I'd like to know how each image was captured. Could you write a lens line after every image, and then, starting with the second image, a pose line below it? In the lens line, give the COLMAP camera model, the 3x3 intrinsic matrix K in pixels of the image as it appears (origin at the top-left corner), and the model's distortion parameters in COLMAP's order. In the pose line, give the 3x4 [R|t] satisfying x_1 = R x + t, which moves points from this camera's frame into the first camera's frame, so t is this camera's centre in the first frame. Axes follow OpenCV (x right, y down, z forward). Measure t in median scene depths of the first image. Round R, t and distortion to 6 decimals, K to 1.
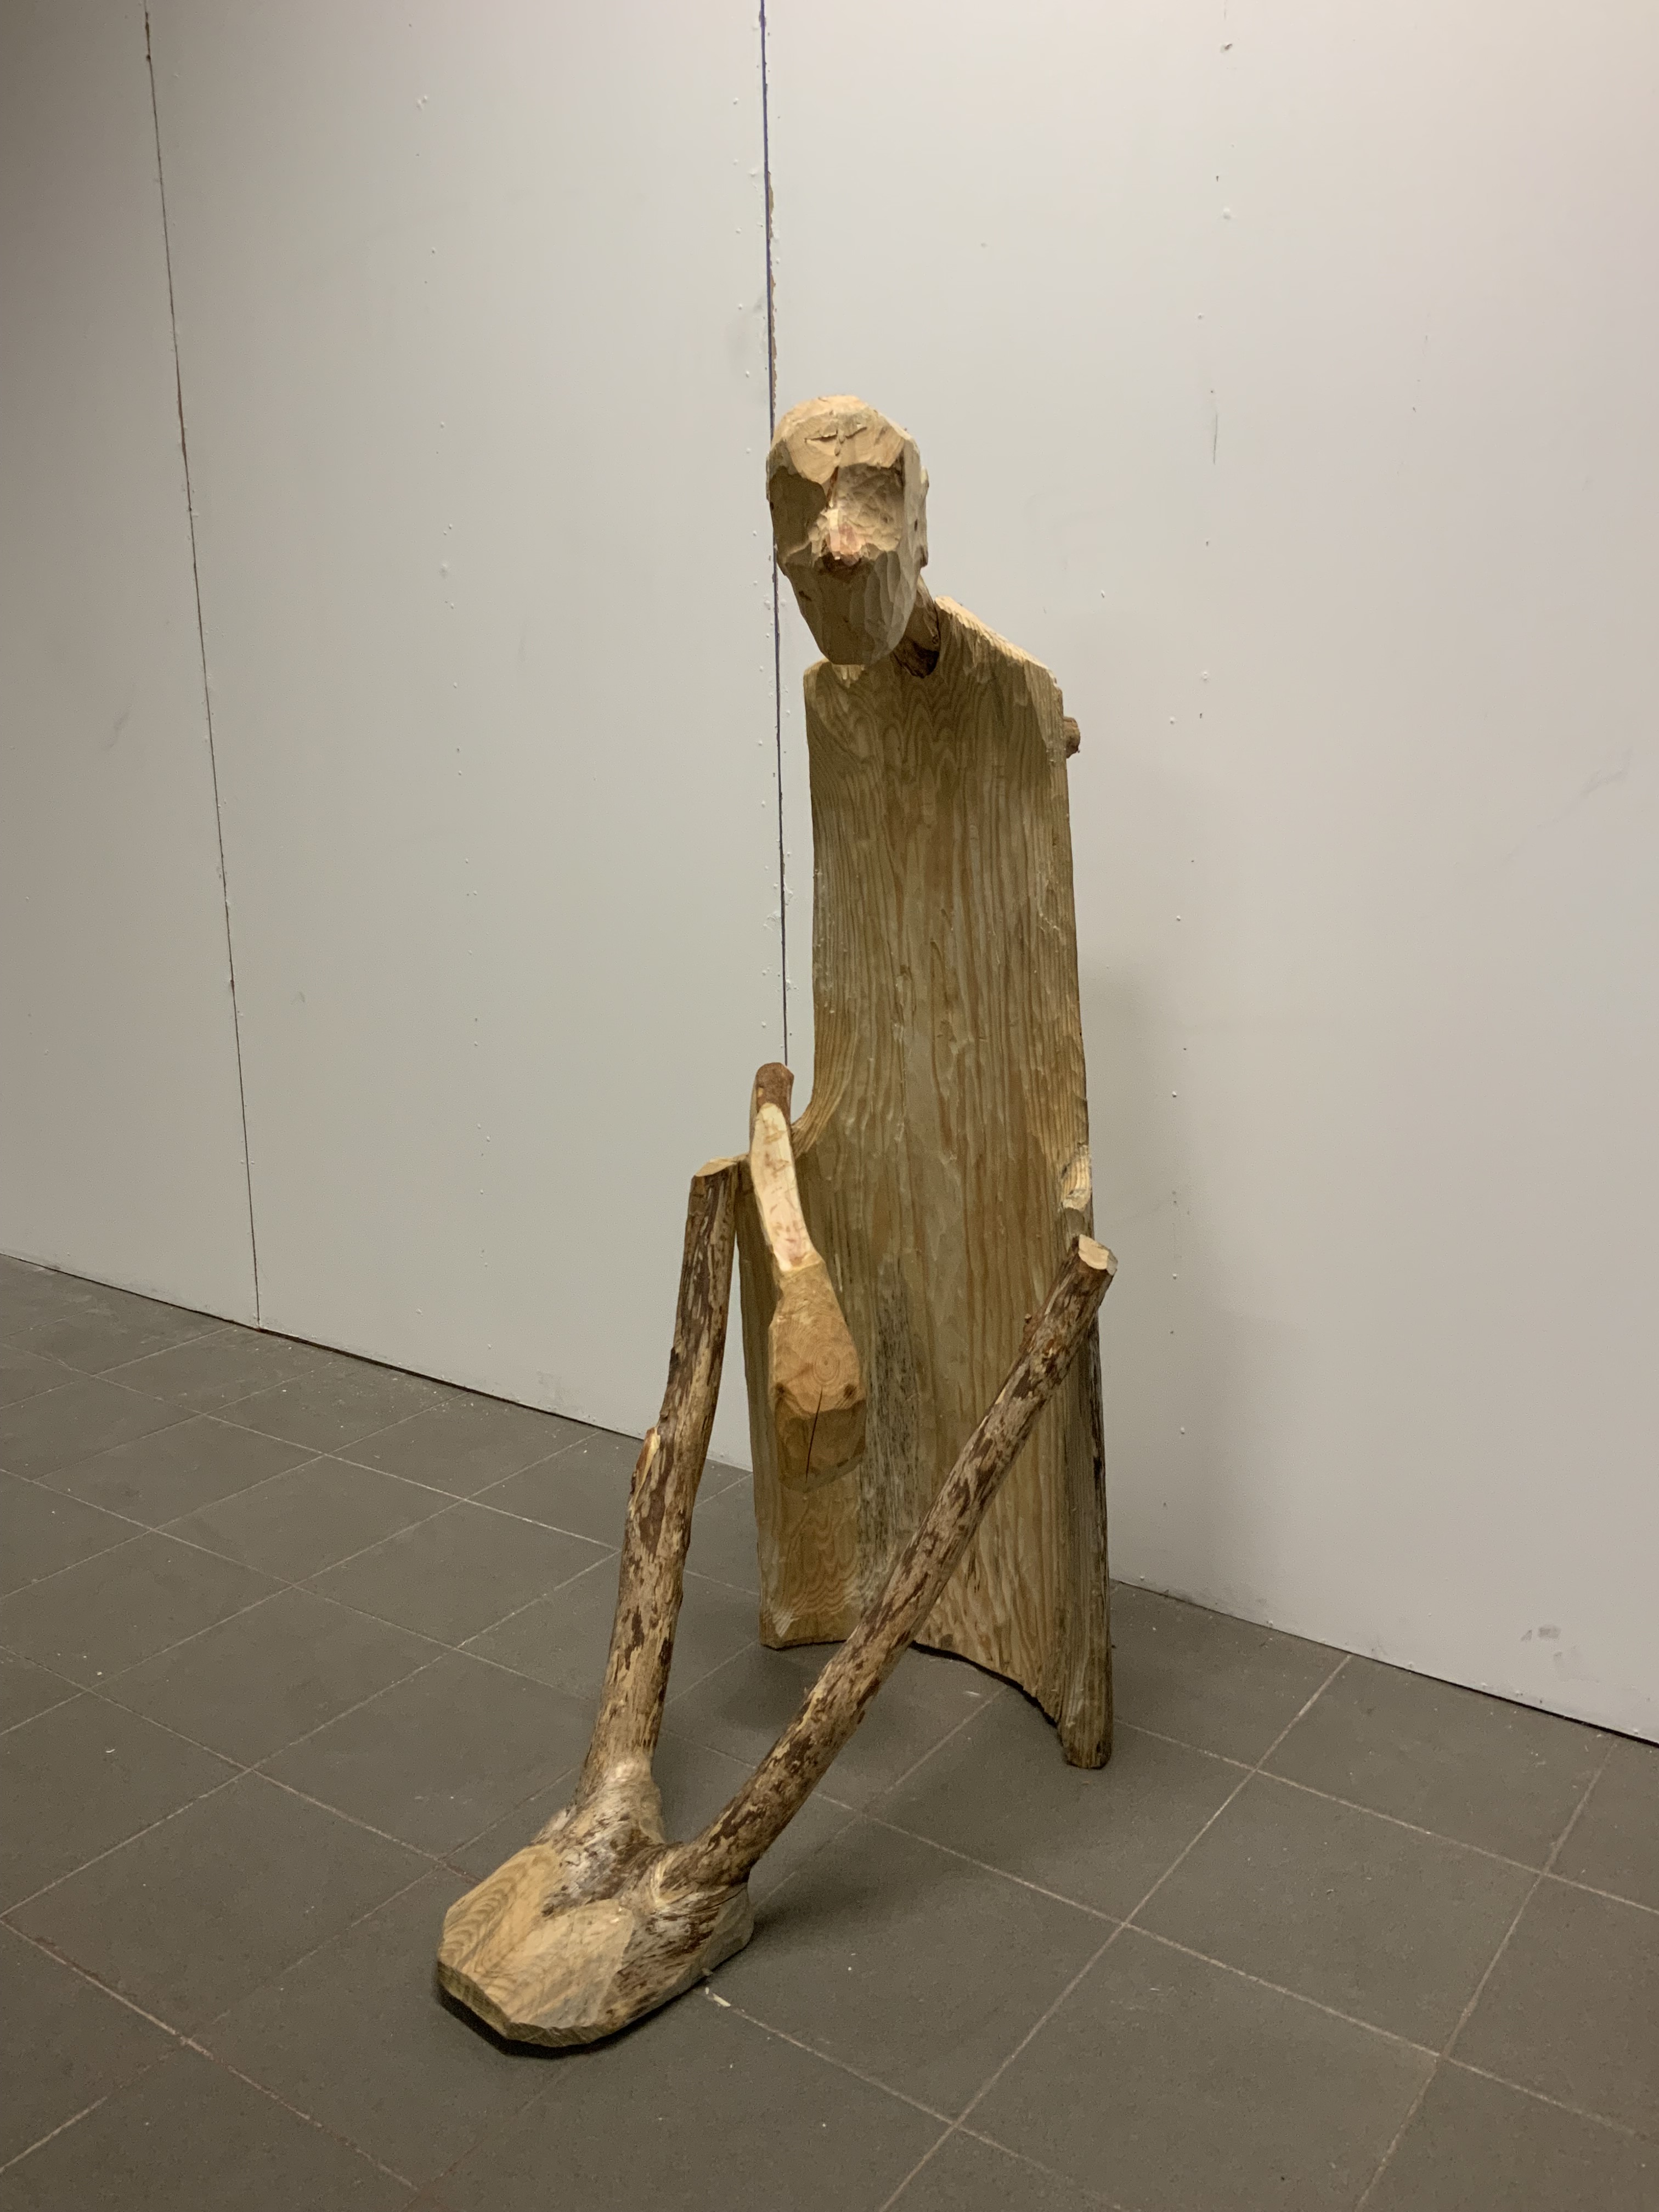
lens RADIAL K [[1822.2, 0, 845.6], [0, 1822.2, 1096.6], [0, 0, 1]] dist [0.092202, -0.174218]
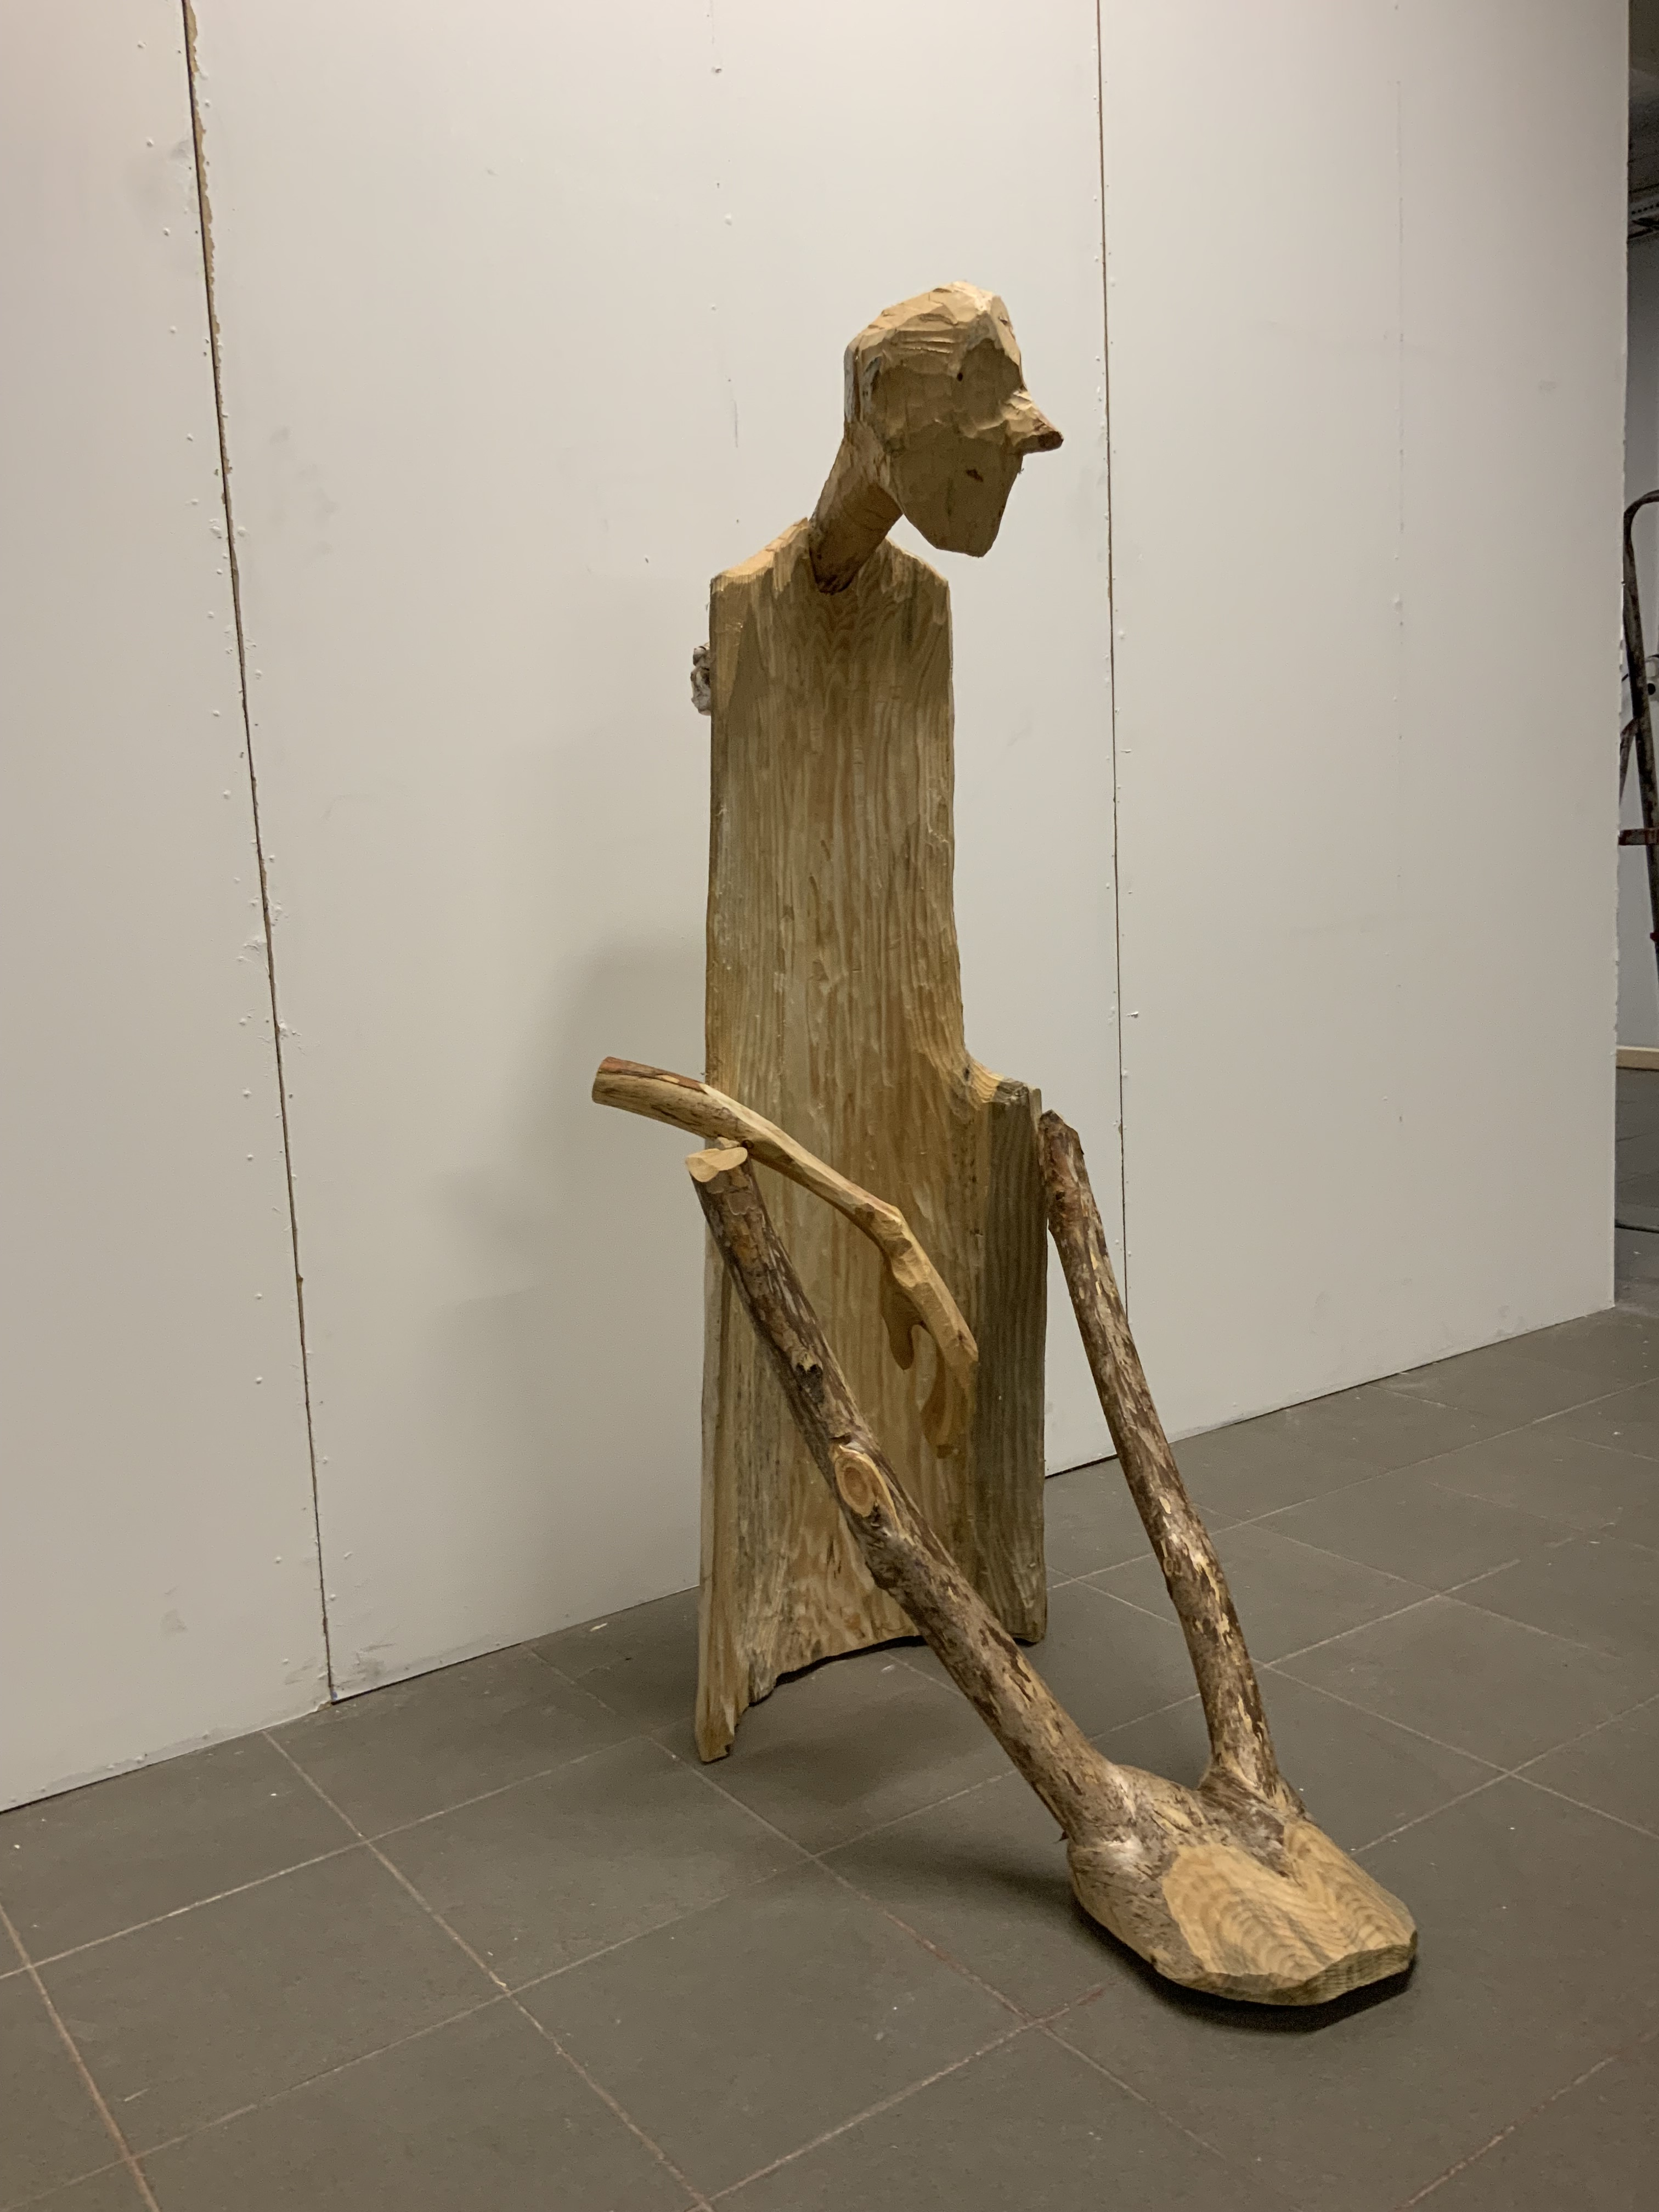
lens RADIAL K [[1822.2, 0, 825.0], [0, 1822.2, 1096.2], [0, 0, 1]] dist [0.092202, -0.174218]
pose [[0.343939, -0.136567, 0.929008, -0.871704], [0.258609, 0.964882, 0.046098, -0.015964], [-0.902678, 0.224395, 0.367178, 0.677724]]
